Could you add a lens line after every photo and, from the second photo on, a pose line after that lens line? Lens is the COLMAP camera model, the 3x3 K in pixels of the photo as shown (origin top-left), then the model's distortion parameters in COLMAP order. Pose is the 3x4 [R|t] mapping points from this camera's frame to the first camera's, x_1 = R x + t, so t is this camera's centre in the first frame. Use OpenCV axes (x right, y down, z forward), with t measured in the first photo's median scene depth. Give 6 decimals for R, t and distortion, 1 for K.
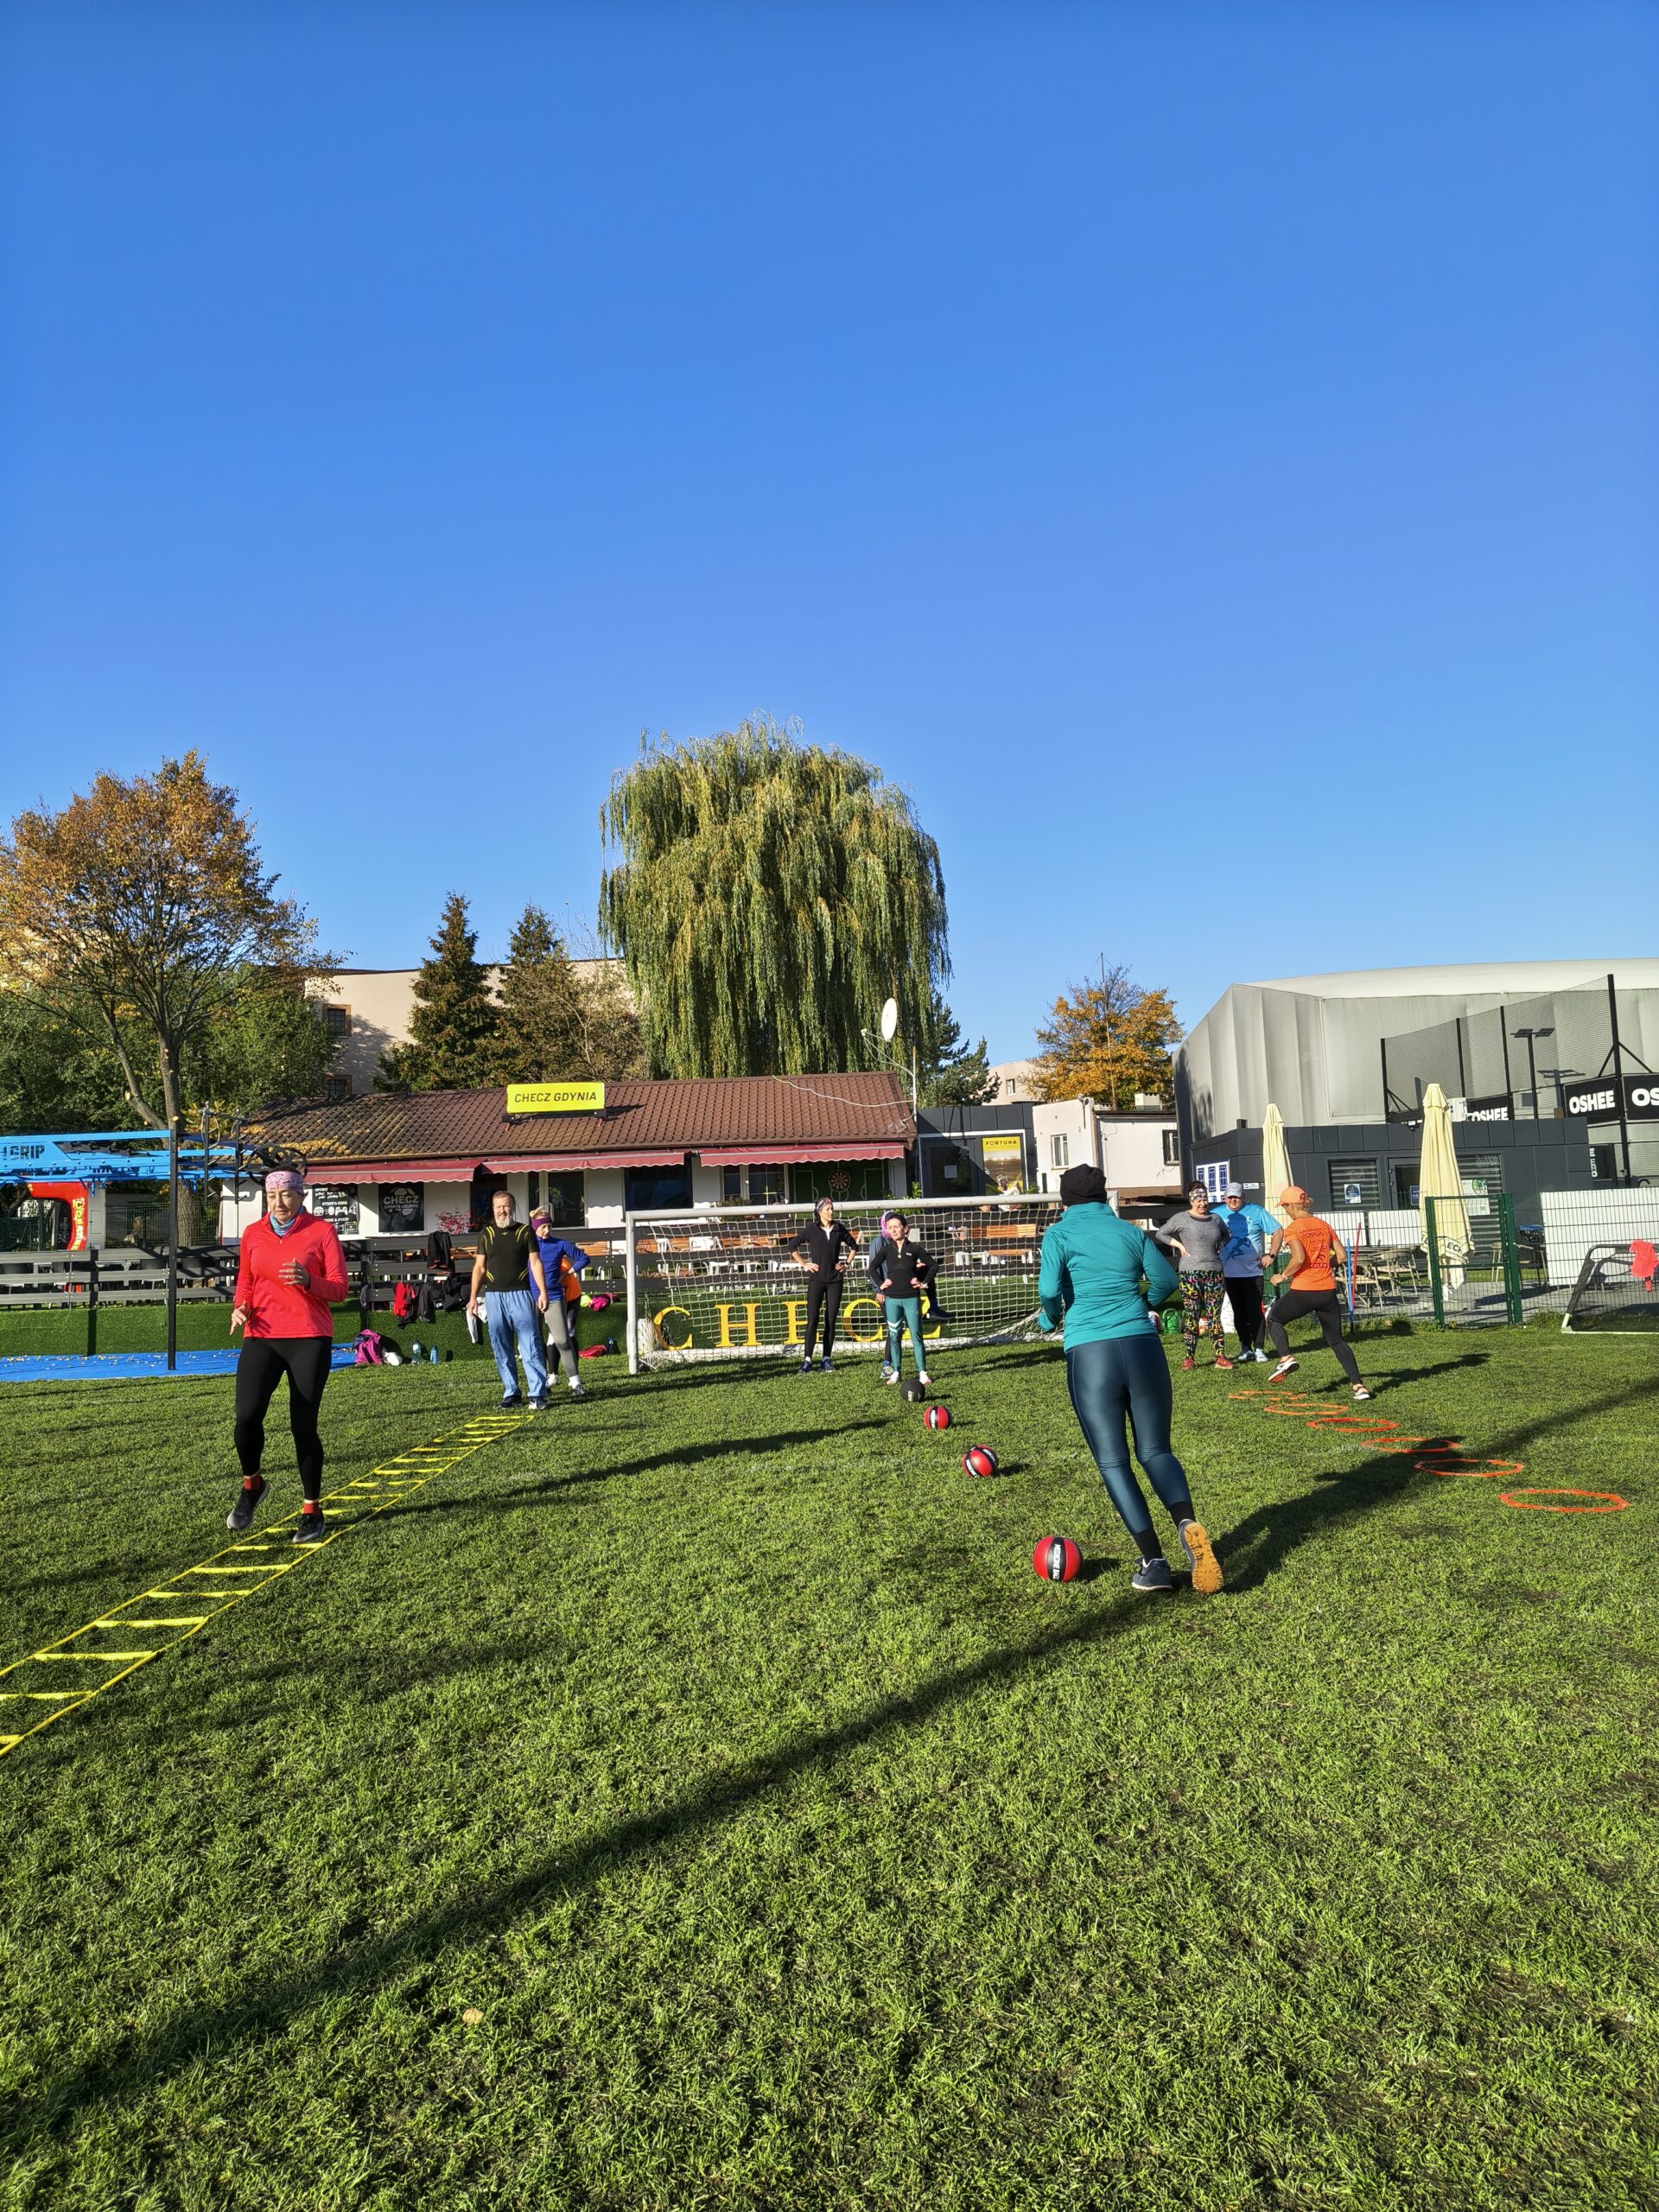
lens RADIAL K [[1511.7, 0, 807.0], [0, 1511.7, 1059.5], [0, 0, 1]] dist [0.042168, -0.063492]
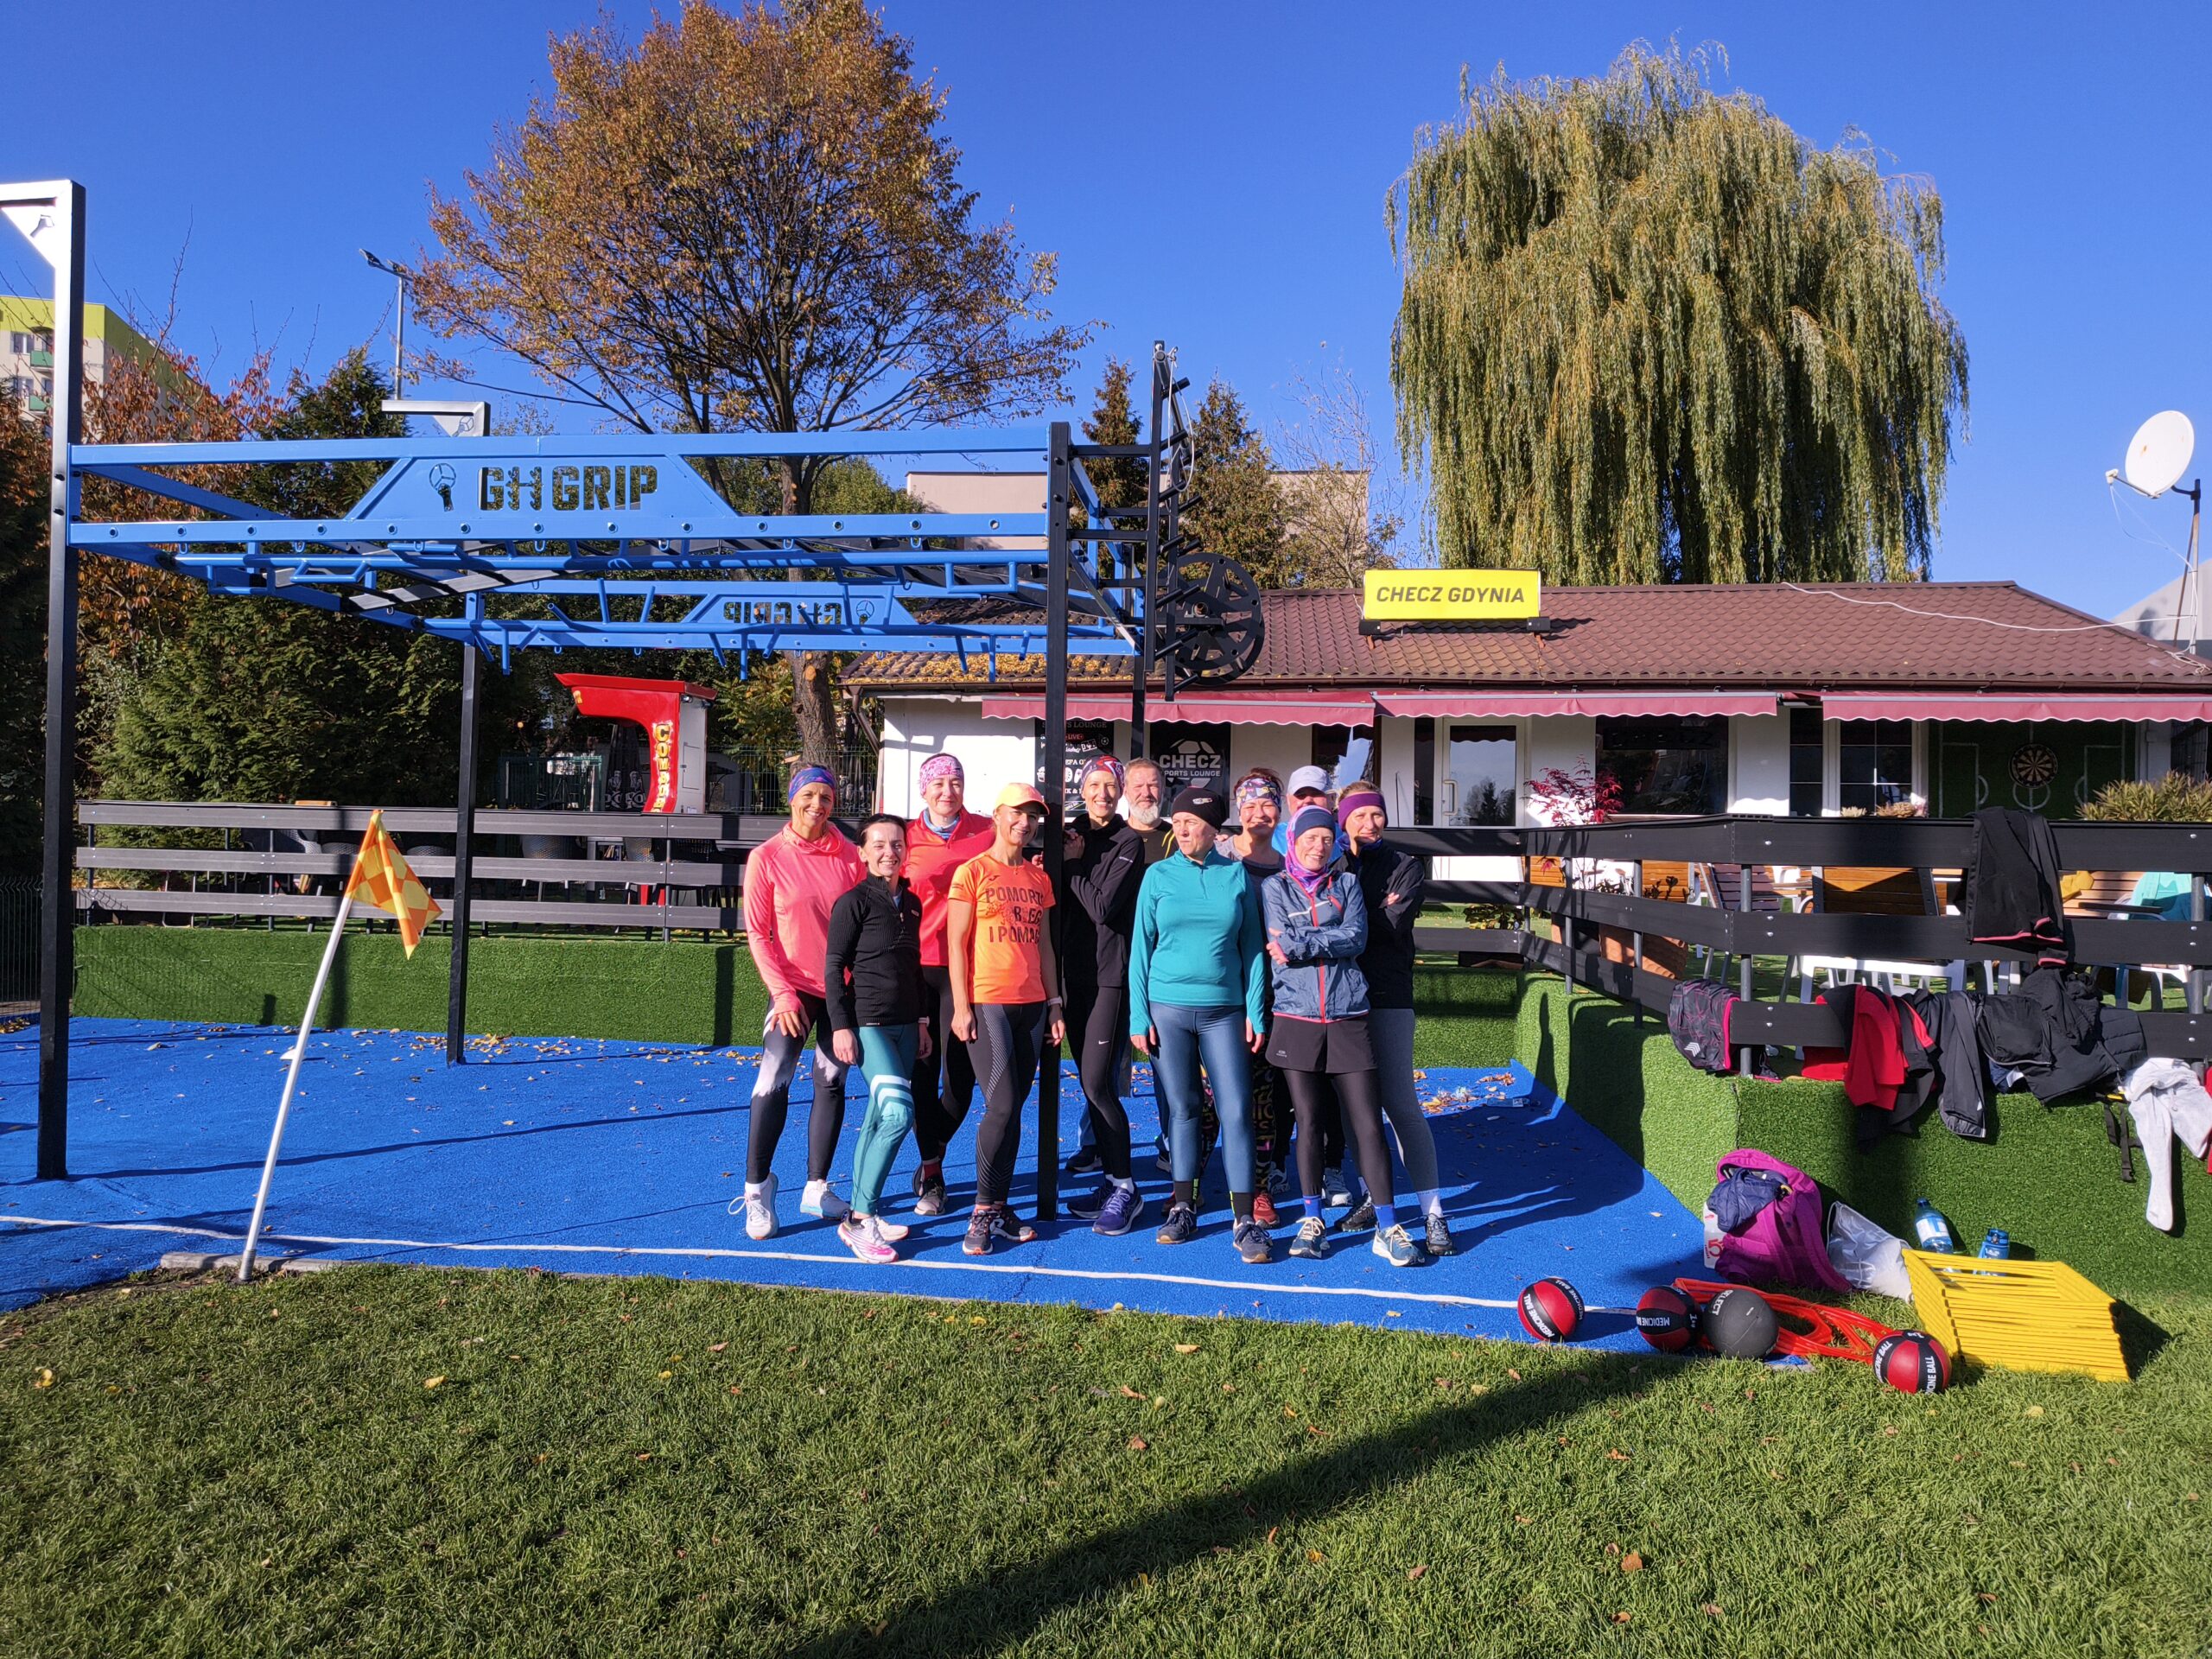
lens RADIAL K [[1035.1, 0, 926.9], [0, 1035.1, 819.8], [0, 0, 1]] dist [-0.000586, -0.000062]
pose [[0.991197, 0.053356, -0.121167, -0.307269], [-0.041235, 0.994090, 0.100423, 0.077366], [0.125809, -0.094543, 0.987539, 0.586771]]
